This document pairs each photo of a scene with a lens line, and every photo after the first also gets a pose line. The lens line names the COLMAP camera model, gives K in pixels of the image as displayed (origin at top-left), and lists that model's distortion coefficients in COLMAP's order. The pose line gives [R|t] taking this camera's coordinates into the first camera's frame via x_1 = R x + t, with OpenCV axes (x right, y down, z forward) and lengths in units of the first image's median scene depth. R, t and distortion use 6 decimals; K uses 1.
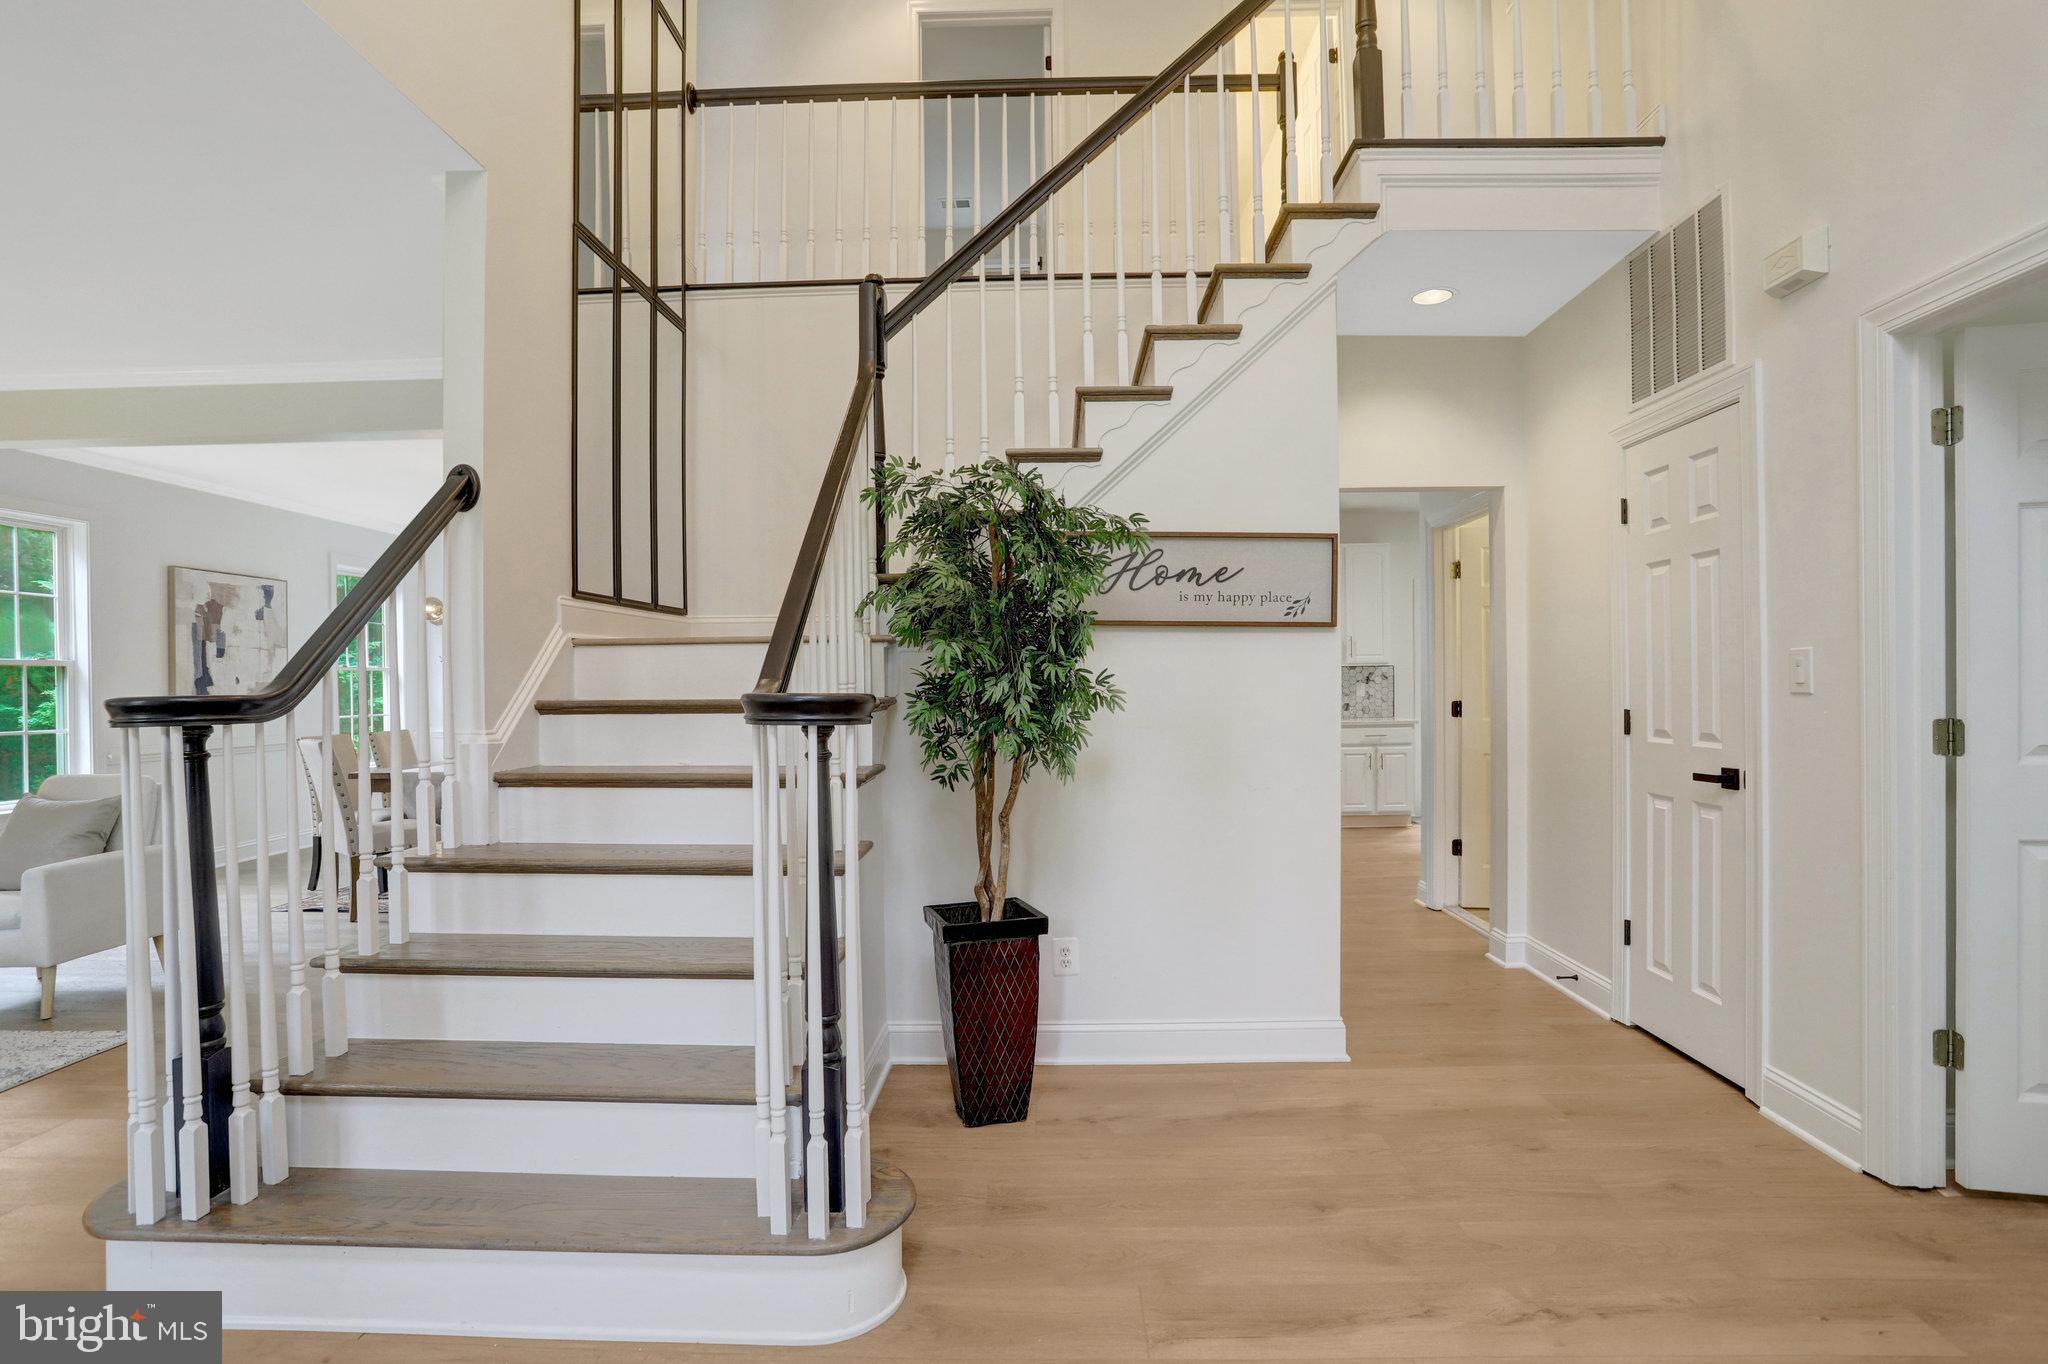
lens RADIAL K [[1019.9, 0, 1043.2], [0, 1019.9, 685.9], [0, 0, 1]] dist [-0.047929, 0.022872]
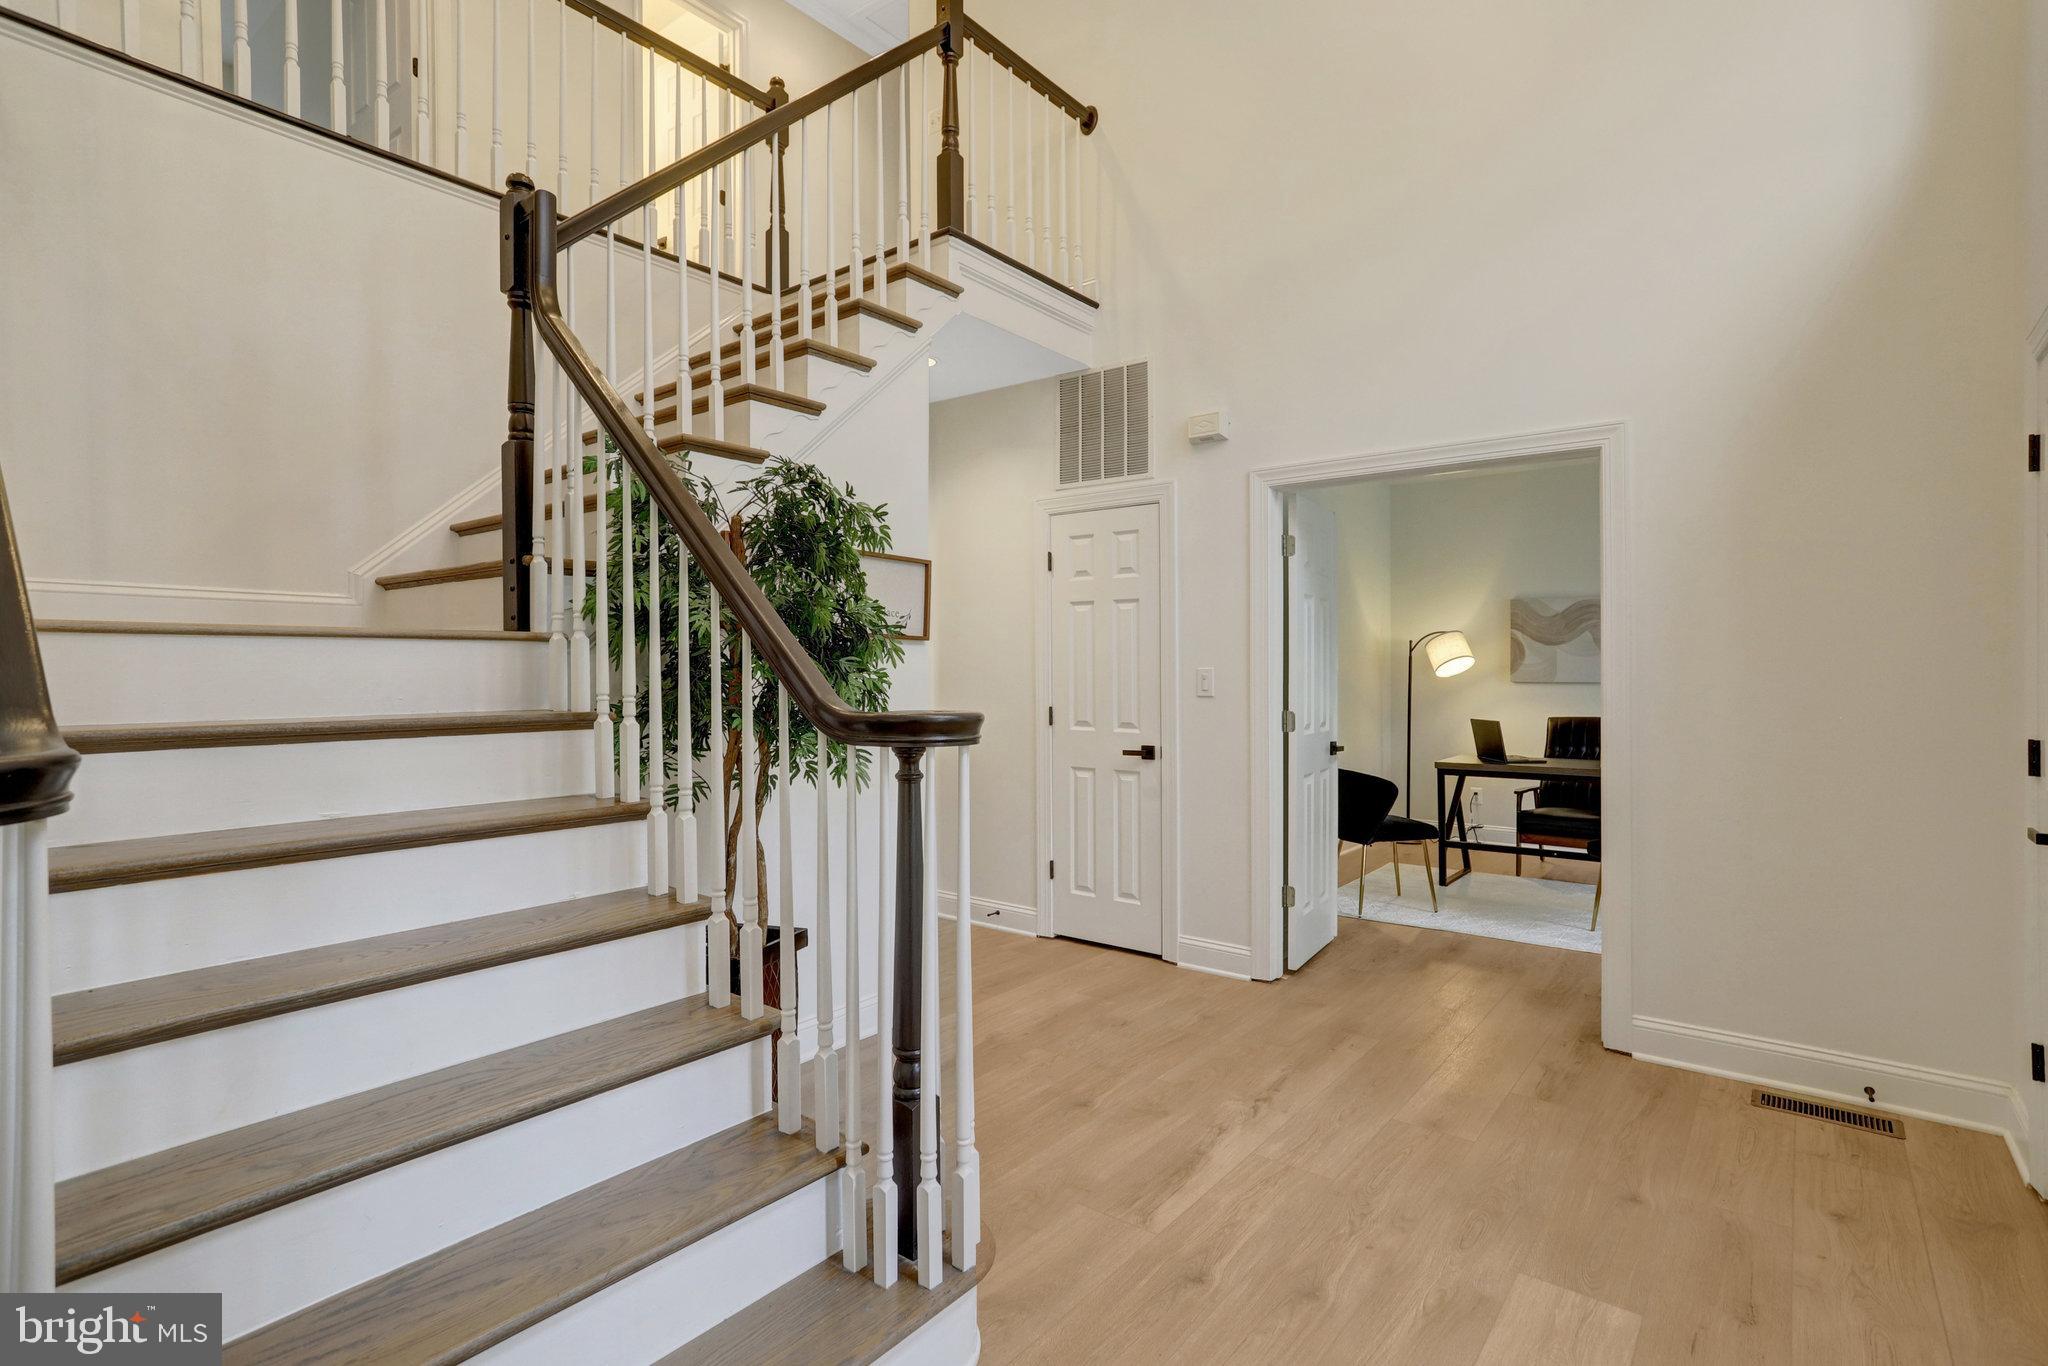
lens RADIAL K [[1019.9, 0, 1025.4], [0, 1019.9, 684.7], [0, 0, 1]] dist [-0.047929, 0.022872]
pose [[0.581060, -0.001846, 0.813859, -0.665259], [-0.006812, 0.999951, 0.007132, -0.018915], [-0.813832, -0.009688, 0.581019, 0.262810]]
